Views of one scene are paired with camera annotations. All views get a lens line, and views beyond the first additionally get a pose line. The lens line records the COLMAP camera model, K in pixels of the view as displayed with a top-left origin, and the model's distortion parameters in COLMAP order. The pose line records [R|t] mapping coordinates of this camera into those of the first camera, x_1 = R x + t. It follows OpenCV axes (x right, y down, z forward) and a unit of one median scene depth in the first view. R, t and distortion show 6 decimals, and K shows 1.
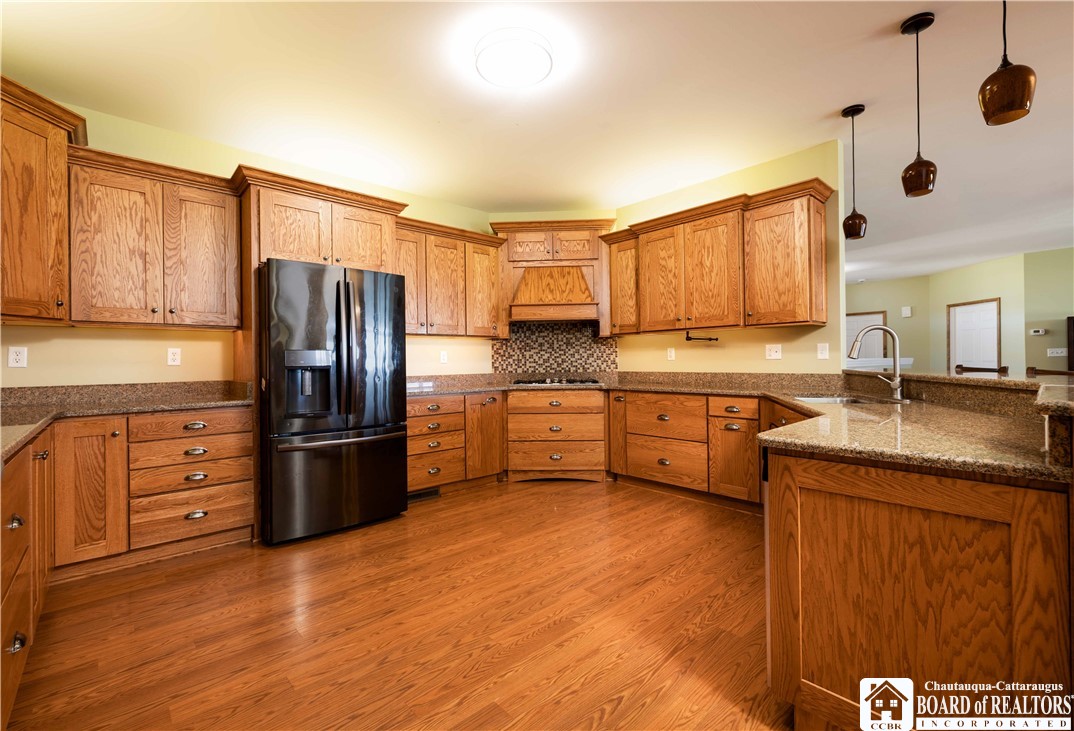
lens RADIAL K [[468.5, 0, 537.0], [0, 468.5, 365.5], [0, 0, 1]] dist [-0.000283, -0.000143]
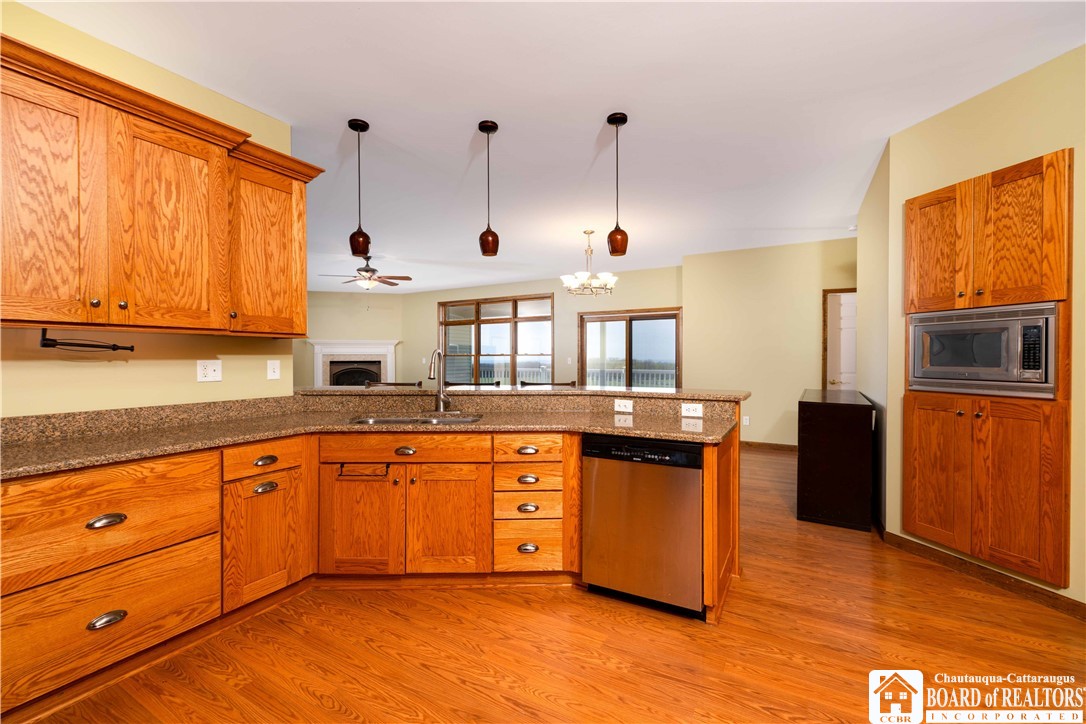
lens RADIAL K [[450.5, 0, 543.0], [0, 450.5, 362.0], [0, 0, 1]] dist [0.001588, 0.000188]
pose [[-0.300766, 0.004268, 0.953688, -0.240222], [0.014336, 0.999897, 0.000047, -0.031053], [-0.953590, 0.013686, -0.300796, 0.656414]]
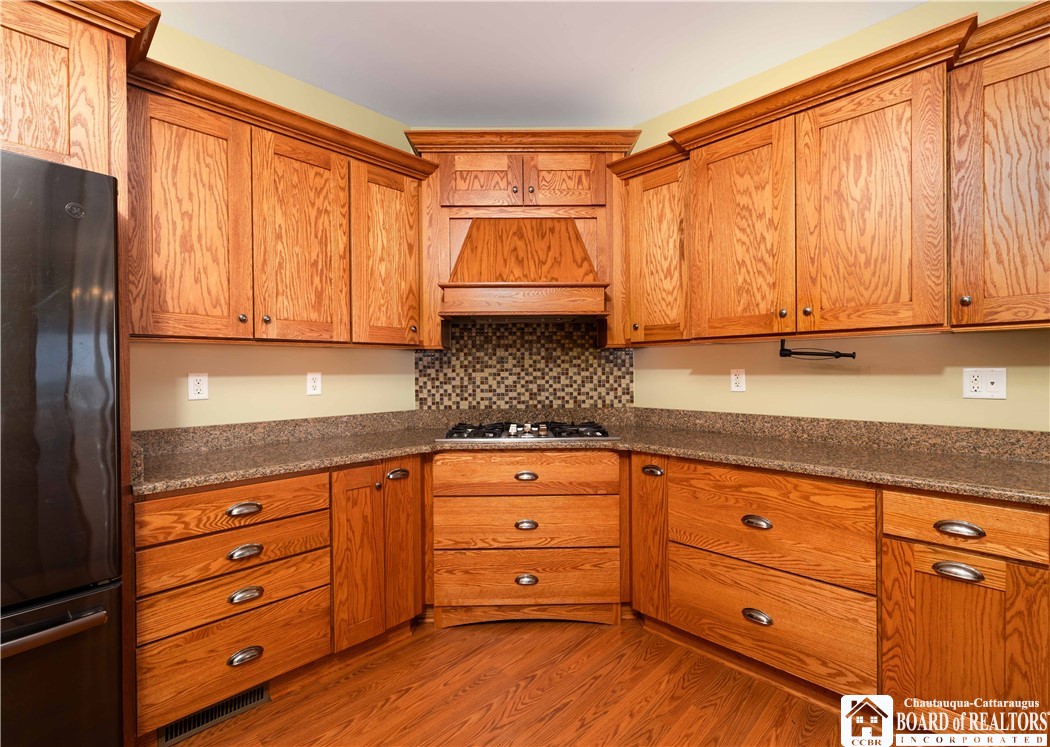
lens RADIAL K [[467.2, 0, 525.0], [0, 467.2, 373.5], [0, 0, 1]] dist [-0.002998, -0.000170]
pose [[0.999285, 0.006296, 0.037282, 0.018002], [-0.006279, 0.999980, -0.000570, -0.031822], [-0.037285, 0.000335, 0.999305, 0.486894]]
